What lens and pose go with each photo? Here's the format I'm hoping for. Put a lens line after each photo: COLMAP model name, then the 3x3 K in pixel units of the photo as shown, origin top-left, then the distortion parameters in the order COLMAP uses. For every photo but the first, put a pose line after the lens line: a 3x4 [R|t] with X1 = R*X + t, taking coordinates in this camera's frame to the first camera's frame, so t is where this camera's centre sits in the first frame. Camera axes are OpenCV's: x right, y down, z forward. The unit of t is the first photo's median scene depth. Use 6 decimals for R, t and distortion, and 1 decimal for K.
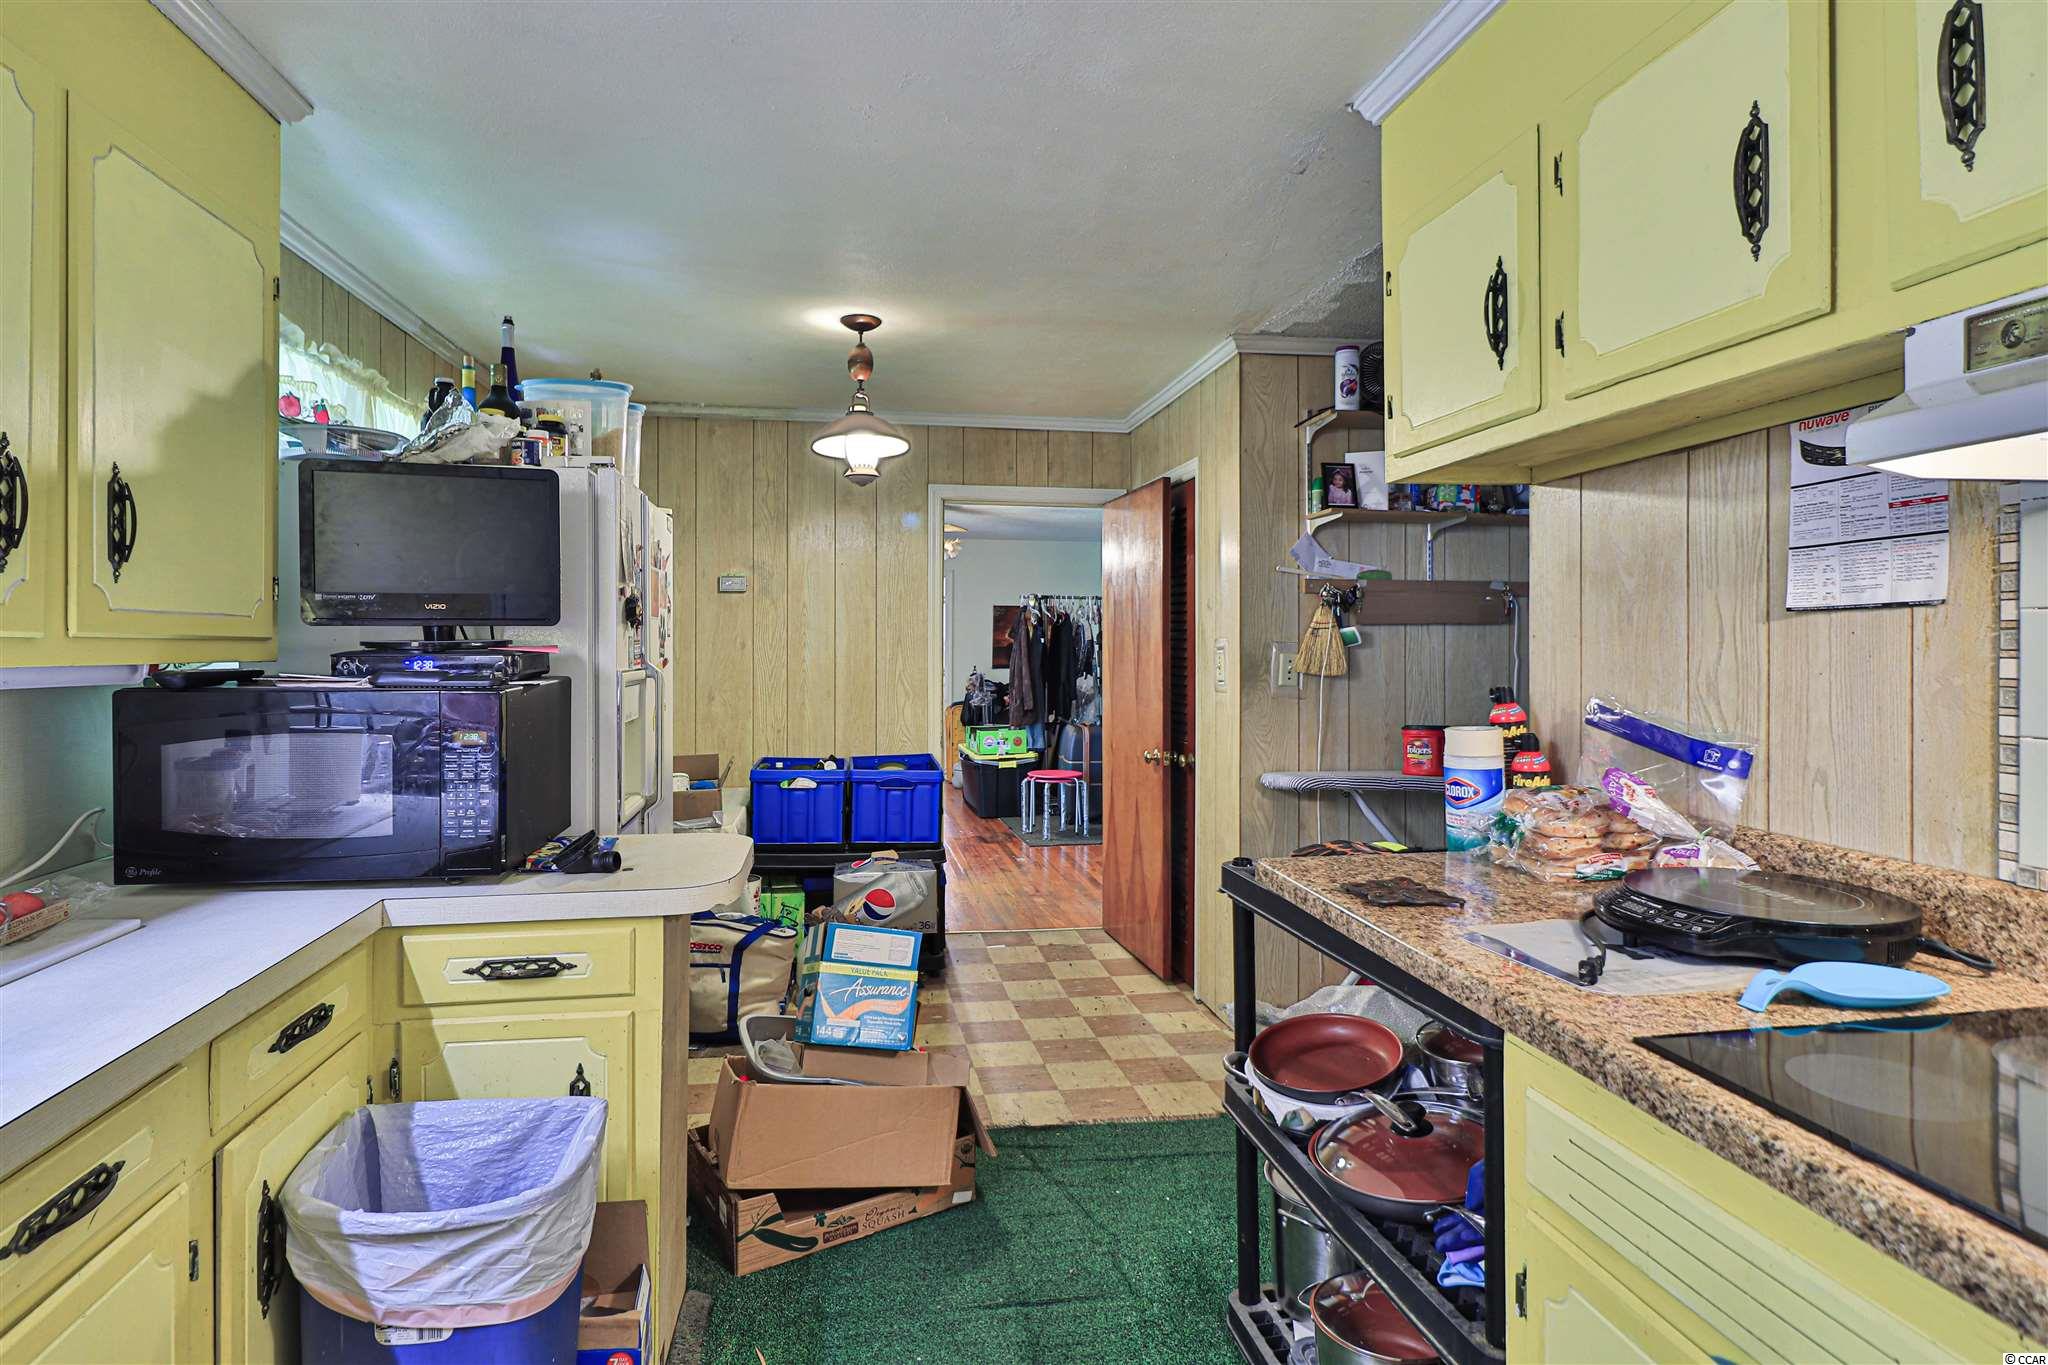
lens RADIAL K [[1036.0, 0, 1019.6], [0, 1036.0, 665.7], [0, 0, 1]] dist [0.007674, 0.000449]
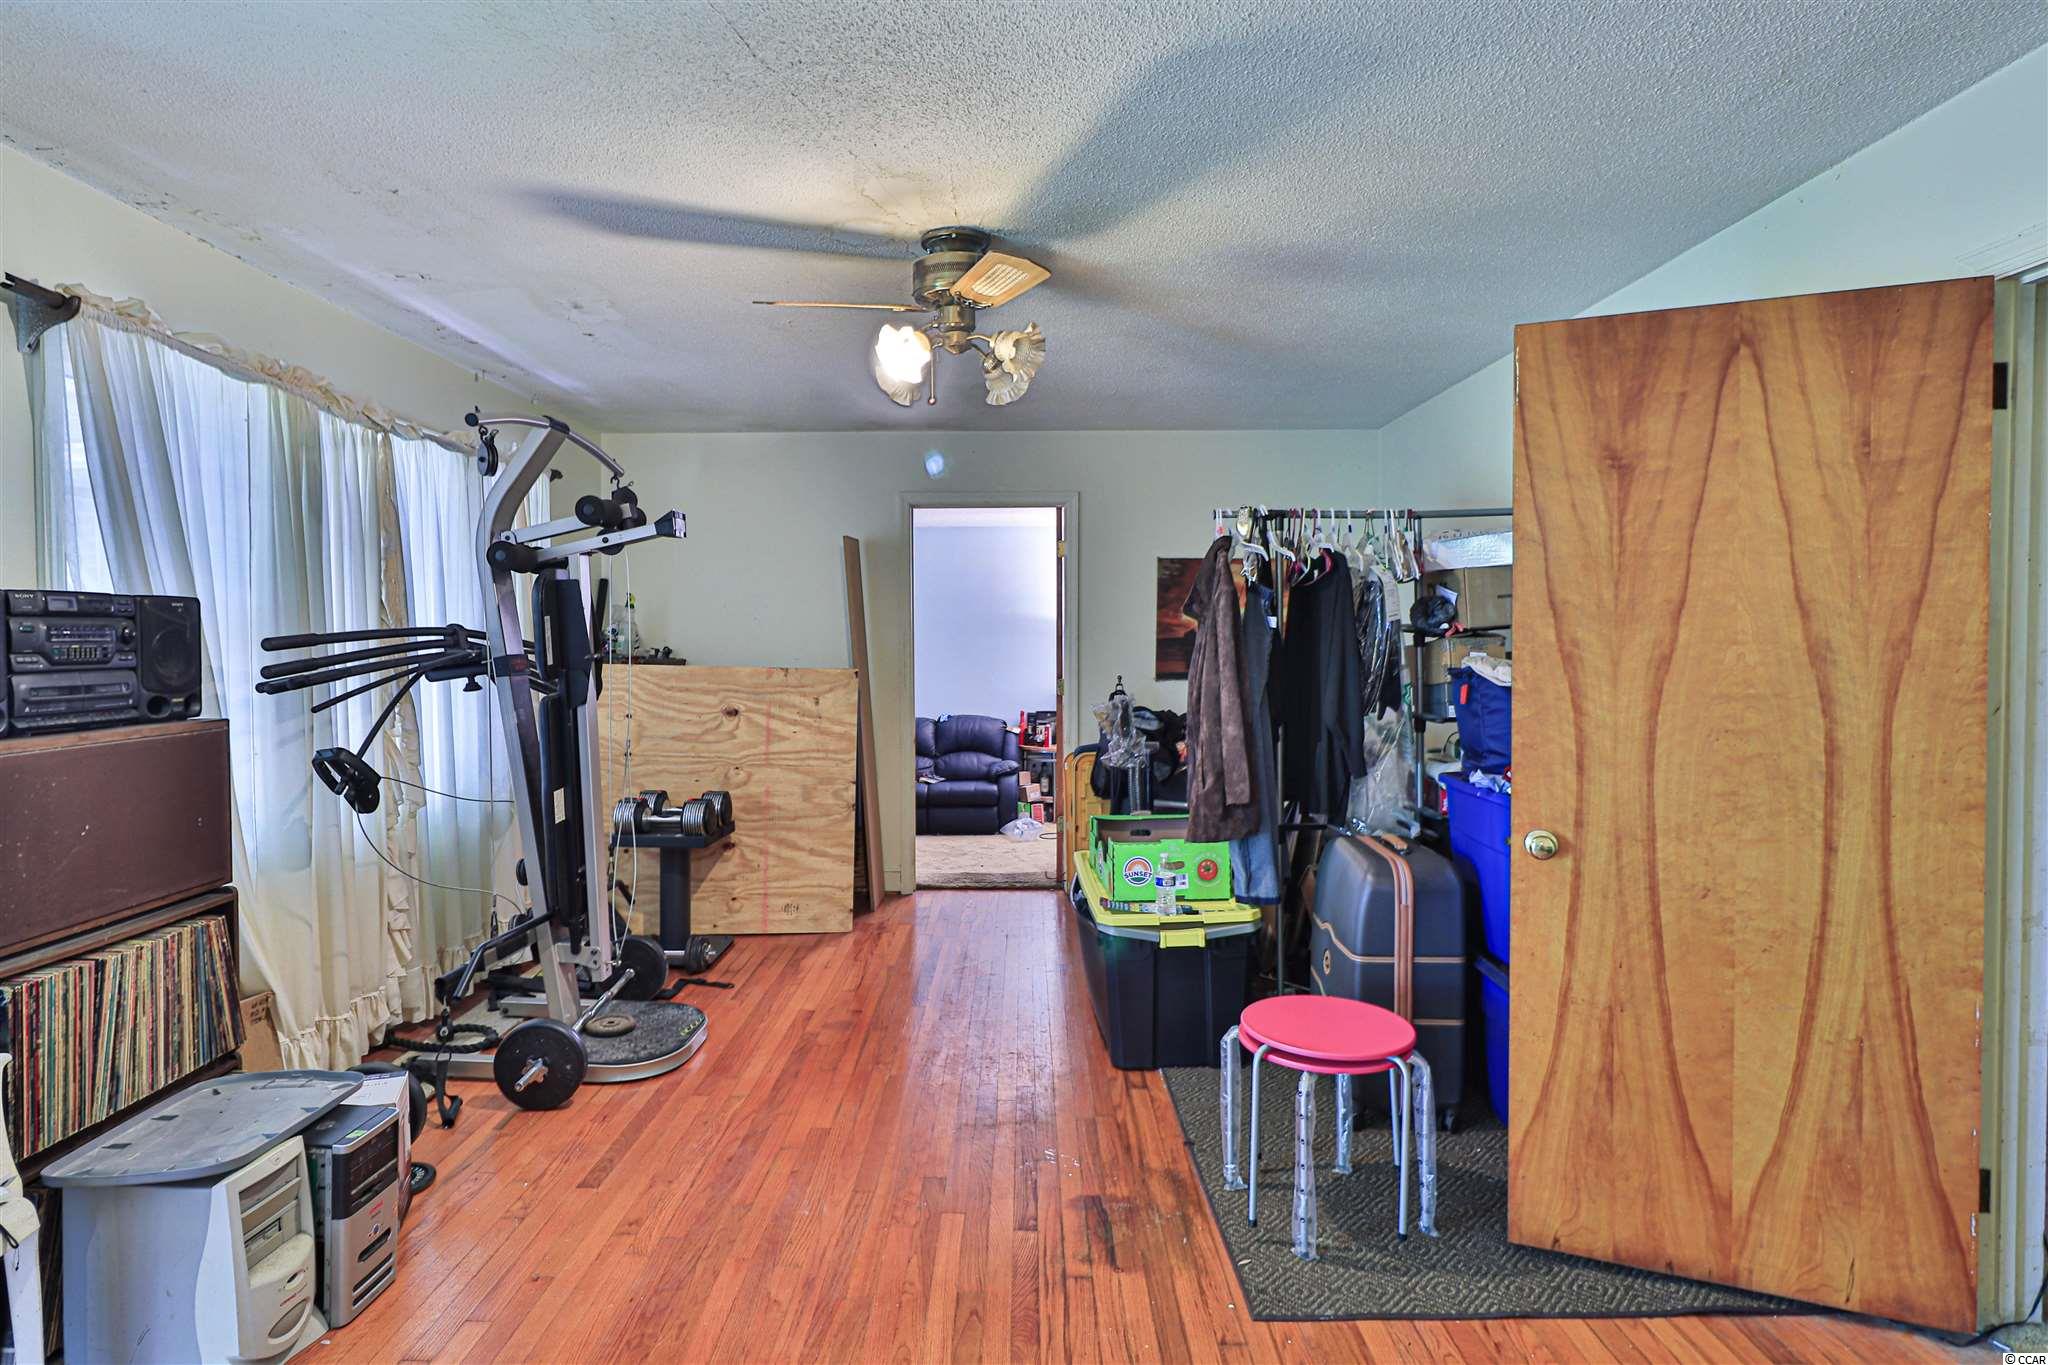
lens RADIAL K [[1036.0, 0, 1023.4], [0, 1036.0, 677.4], [0, 0, 1]] dist [0.007674, 0.000449]
pose [[0.985448, 0.001618, -0.169968, -0.003948], [0.001830, 0.999796, 0.020123, -0.011270], [0.169966, -0.020141, 0.985244, 0.588946]]
